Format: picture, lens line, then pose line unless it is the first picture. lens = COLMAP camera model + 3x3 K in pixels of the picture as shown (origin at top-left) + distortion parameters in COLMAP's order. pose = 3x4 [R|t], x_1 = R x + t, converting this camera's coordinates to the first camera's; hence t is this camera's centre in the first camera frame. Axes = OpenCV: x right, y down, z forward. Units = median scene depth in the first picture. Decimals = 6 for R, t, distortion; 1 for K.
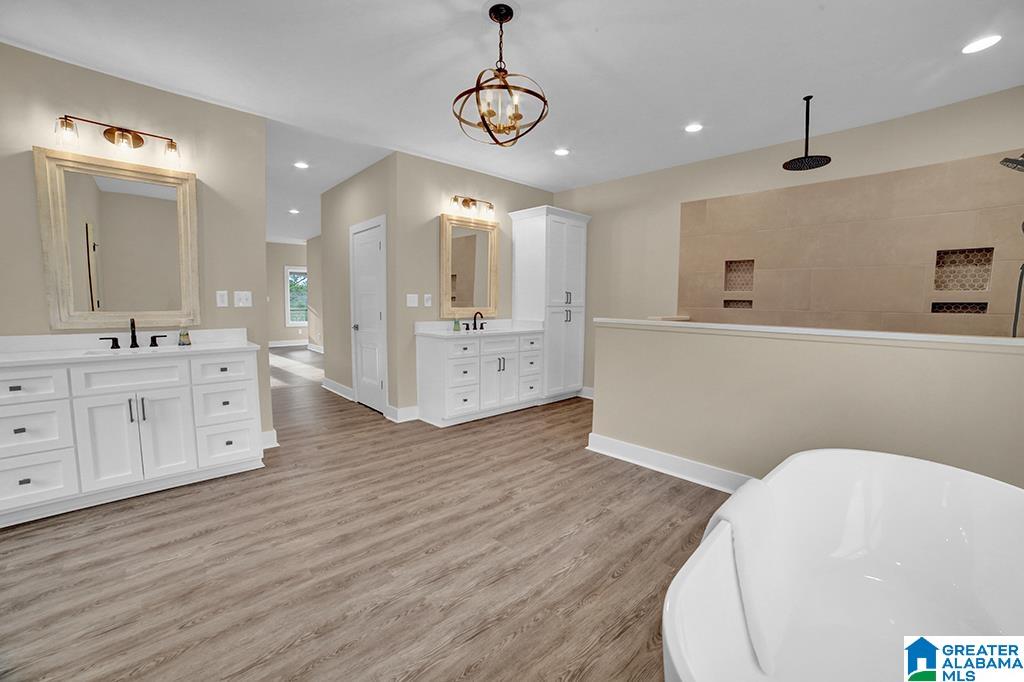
lens RADIAL K [[411.4, 0, 514.9], [0, 411.4, 337.9], [0, 0, 1]] dist [-0.117773, 0.039015]
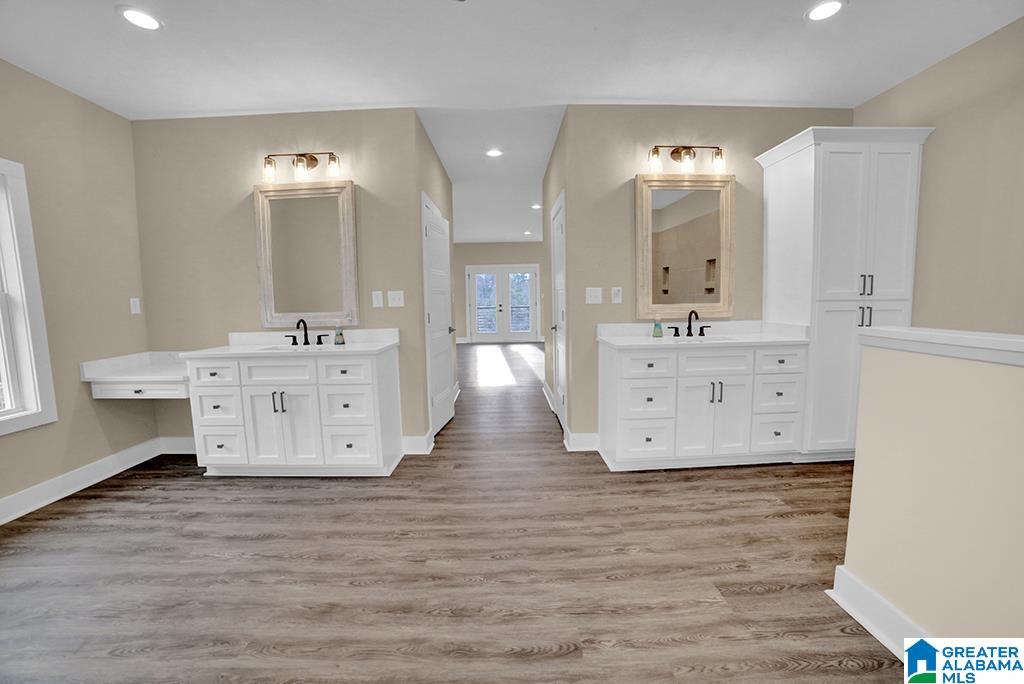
lens RADIAL K [[413.7, 0, 511.8], [0, 413.7, 337.4], [0, 0, 1]] dist [-0.111392, 0.037361]
pose [[0.732923, 0.038605, -0.679216, 0.214545], [-0.031253, 0.999245, 0.023070, -0.035921], [0.679594, 0.004319, 0.733576, 0.442419]]
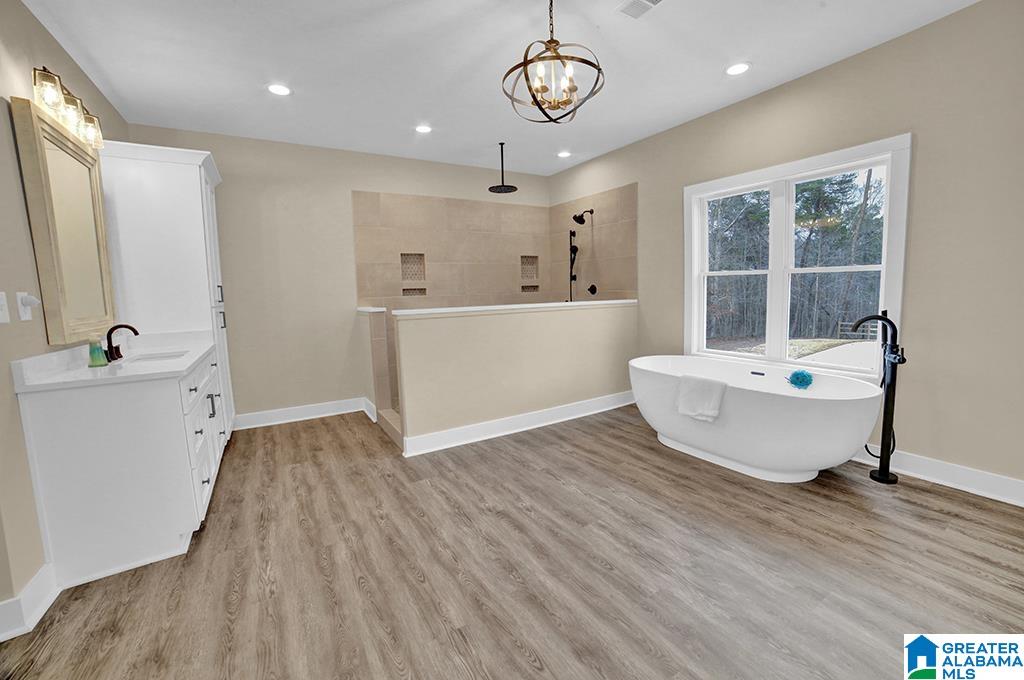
lens RADIAL K [[411.4, 0, 514.9], [0, 411.4, 336.9], [0, 0, 1]] dist [-0.117773, 0.039015]
pose [[0.202145, -0.126735, 0.971121, -0.659591], [0.115114, 0.987793, 0.104949, -0.059507], [-0.972567, 0.090575, 0.214266, 0.603288]]
